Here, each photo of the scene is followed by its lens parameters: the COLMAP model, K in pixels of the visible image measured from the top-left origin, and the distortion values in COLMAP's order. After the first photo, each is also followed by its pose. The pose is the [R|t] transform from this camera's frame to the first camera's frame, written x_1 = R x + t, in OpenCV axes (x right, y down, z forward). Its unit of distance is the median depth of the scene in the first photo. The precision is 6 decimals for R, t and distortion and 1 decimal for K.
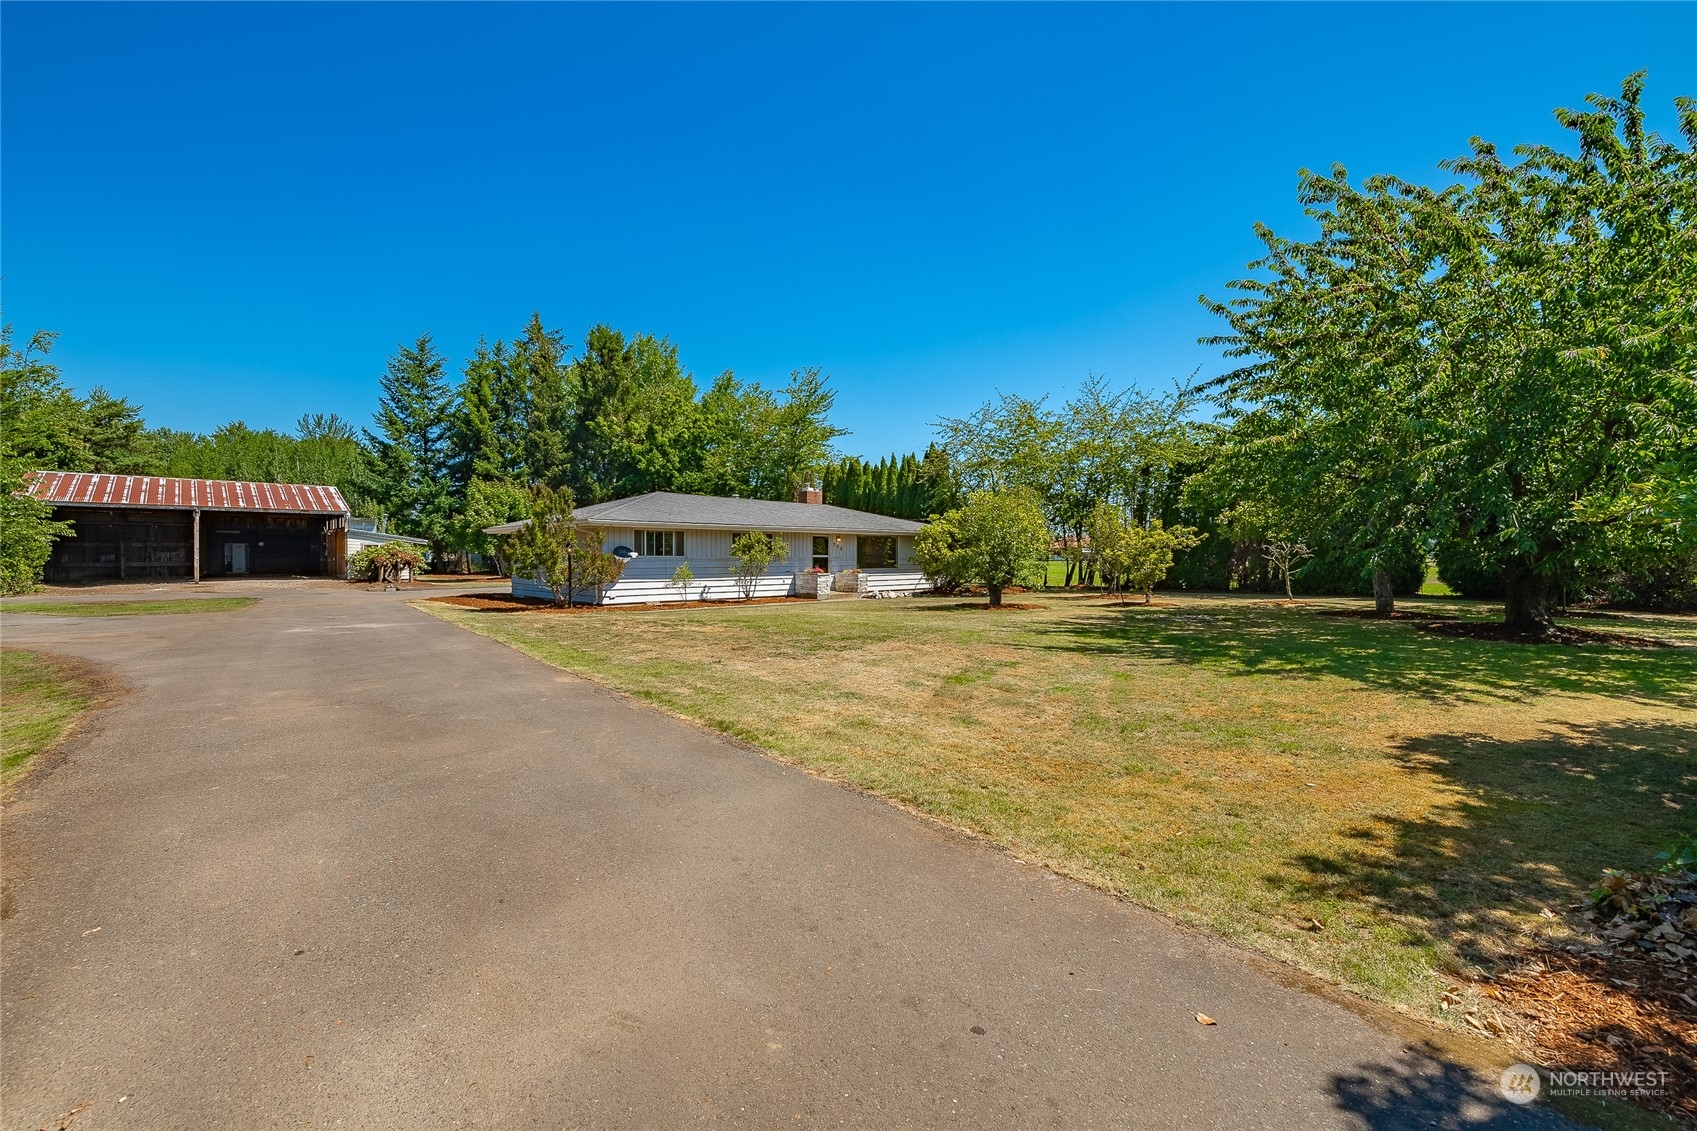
lens RADIAL K [[702.0, 0, 849.1], [0, 702.0, 561.0], [0, 0, 1]] dist [0.000338, -0.004104]
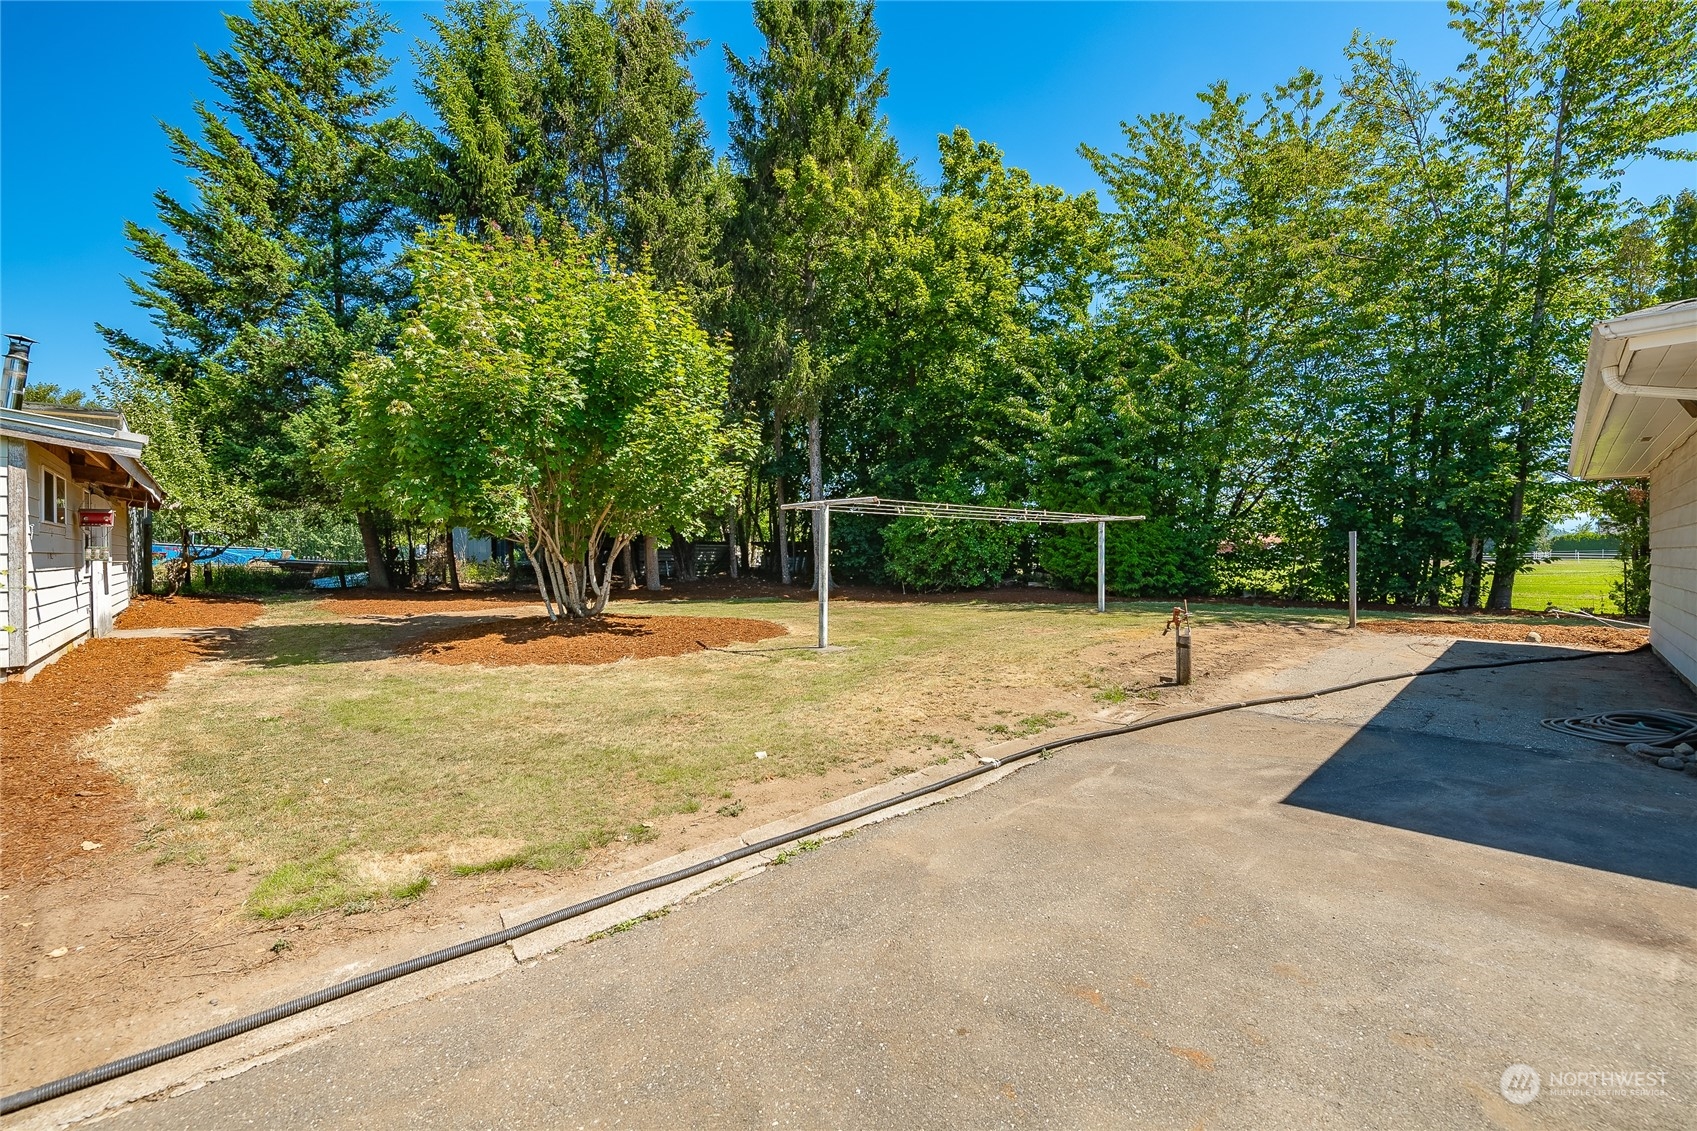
lens RADIAL K [[674.7, 0, 852.5], [0, 674.7, 562.5], [0, 0, 1]] dist [-0.007363, -0.002374]
pose [[0.999996, -0.000464, -0.002822, -0.396762], [0.000486, 0.999969, 0.007916, -0.000336], [0.002818, -0.007917, 0.999965, 0.776545]]
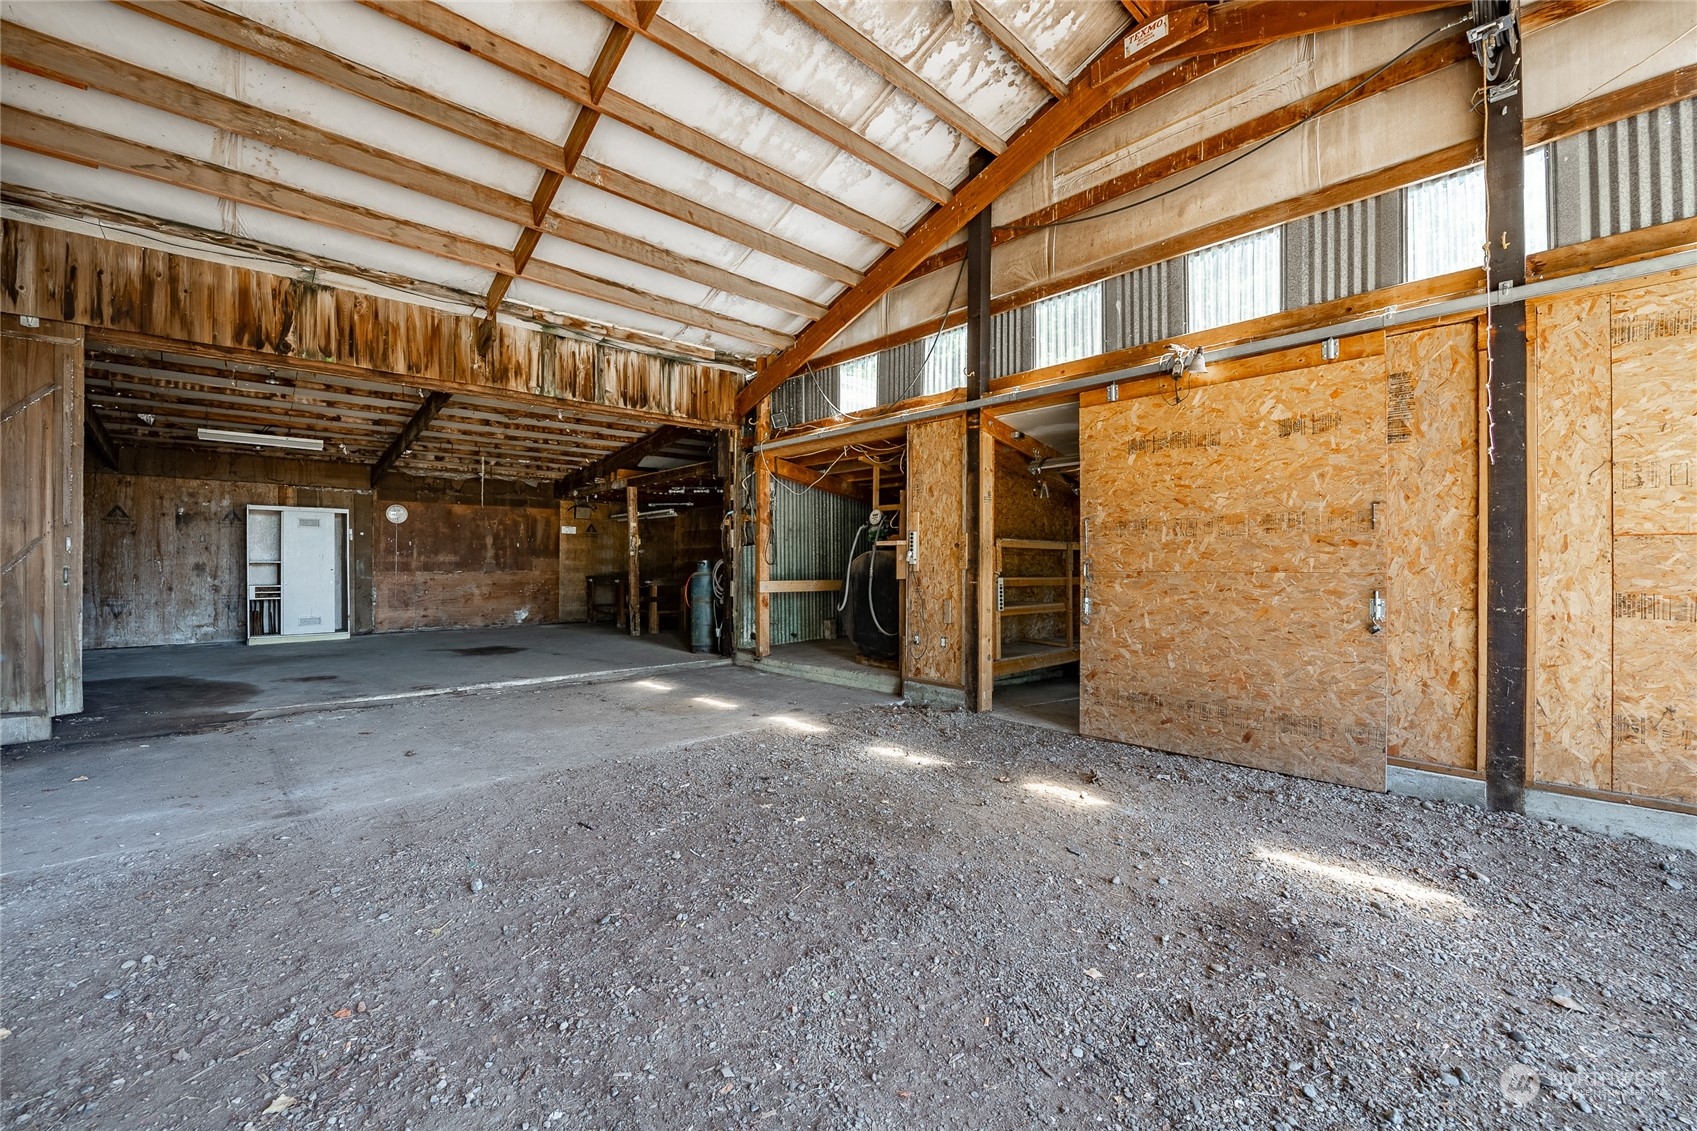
lens RADIAL K [[674.7, 0, 852.5], [0, 674.7, 562.5], [0, 0, 1]] dist [-0.007363, -0.002374]
pose [[0.999978, 0.003343, -0.005790, -0.744852], [-0.003378, 0.999976, -0.006004, -0.007155], [0.005769, 0.006024, 0.999965, 0.840619]]
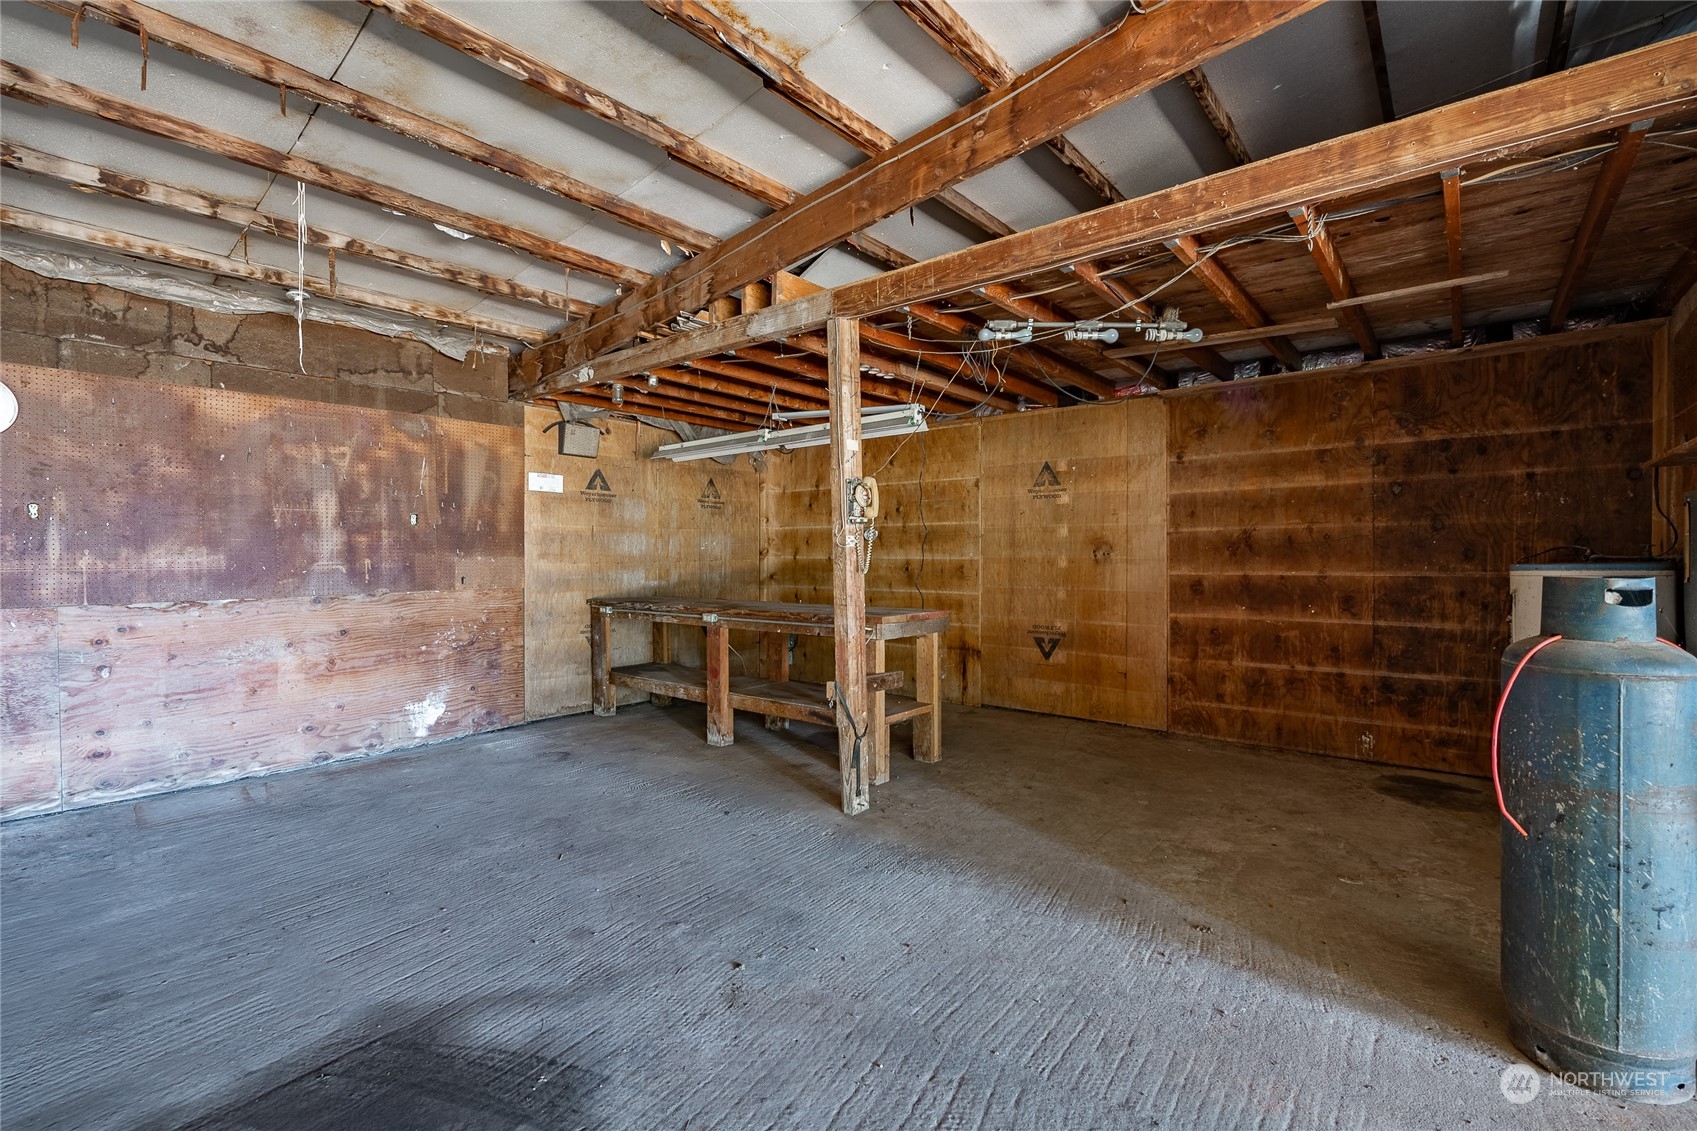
lens RADIAL K [[732.2, 0, 847.1], [0, 732.2, 560.4], [0, 0, 1]] dist [-0.004094, -0.001429]
pose [[0.991336, -0.003461, 0.131303, -0.840238], [0.002433, 0.999965, 0.007993, -0.010465], [-0.131326, -0.007604, 0.991310, 1.011257]]
